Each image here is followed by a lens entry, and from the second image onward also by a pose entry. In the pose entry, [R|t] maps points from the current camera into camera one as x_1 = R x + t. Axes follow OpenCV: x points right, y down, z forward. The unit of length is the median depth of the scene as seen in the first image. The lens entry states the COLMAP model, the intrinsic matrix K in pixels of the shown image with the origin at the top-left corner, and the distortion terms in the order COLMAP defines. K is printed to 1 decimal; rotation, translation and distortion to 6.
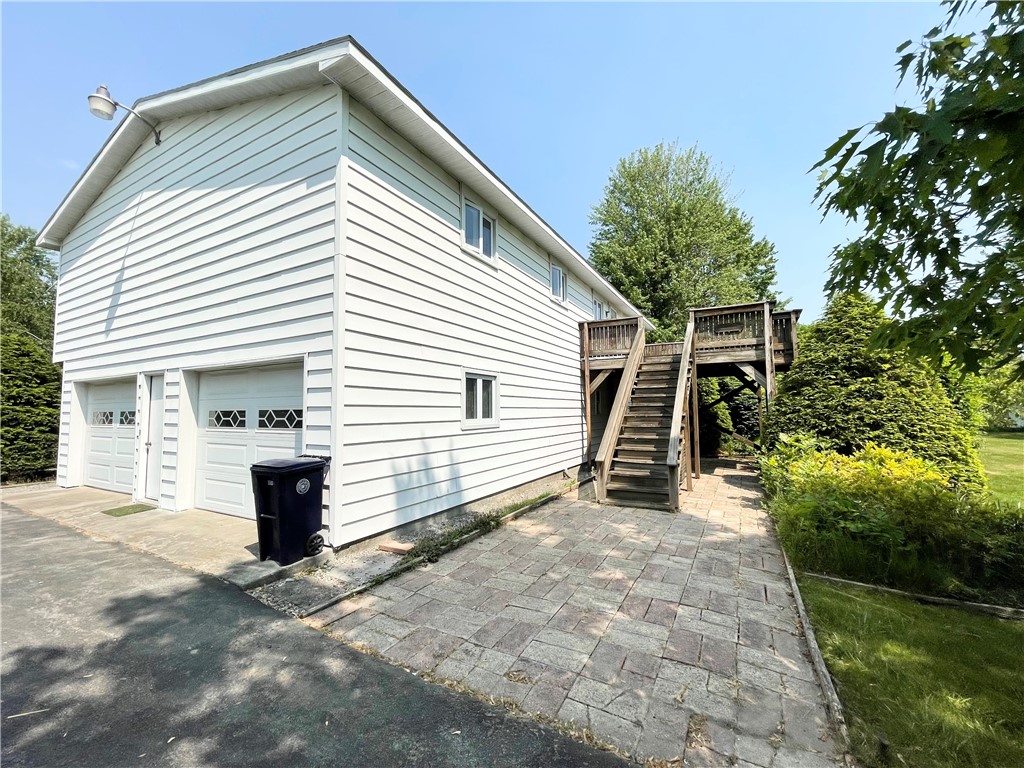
lens RADIAL K [[420.2, 0, 509.5], [0, 420.2, 383.8], [0, 0, 1]] dist [-0.000913, 0.000730]
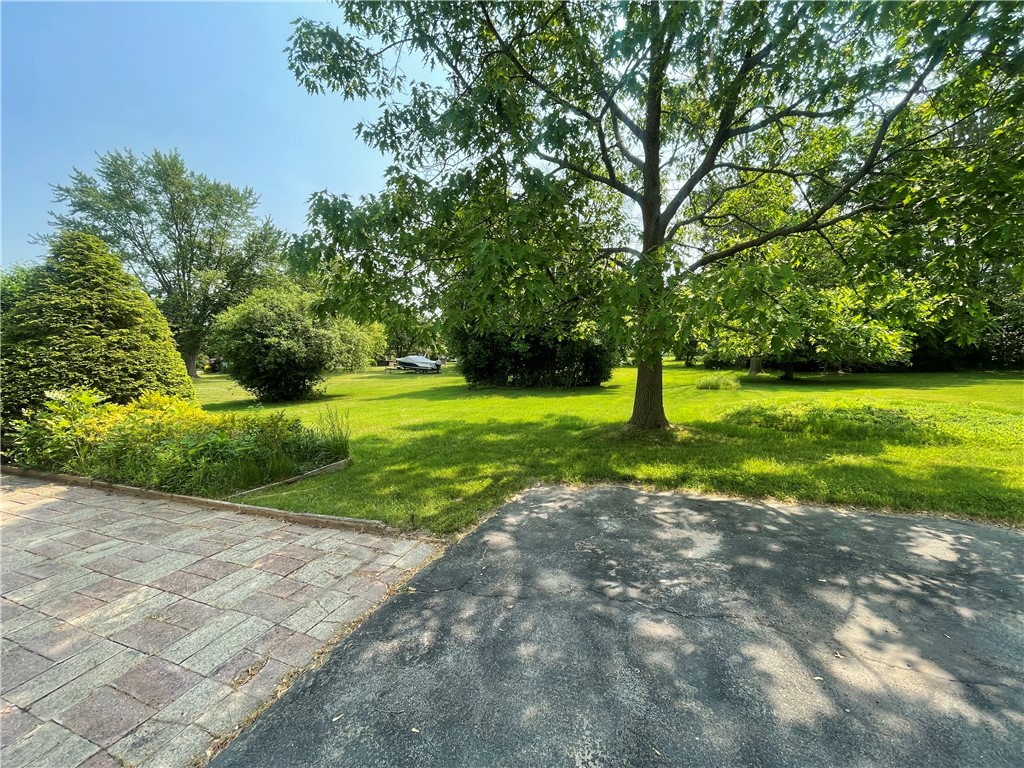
lens RADIAL K [[420.2, 0, 509.5], [0, 420.2, 383.8], [0, 0, 1]] dist [-0.000913, 0.000730]
pose [[-0.146713, -0.065437, 0.987012, -0.301820], [-0.038452, 0.997433, 0.060413, 0.019477], [-0.988431, -0.029090, -0.148852, 0.225516]]
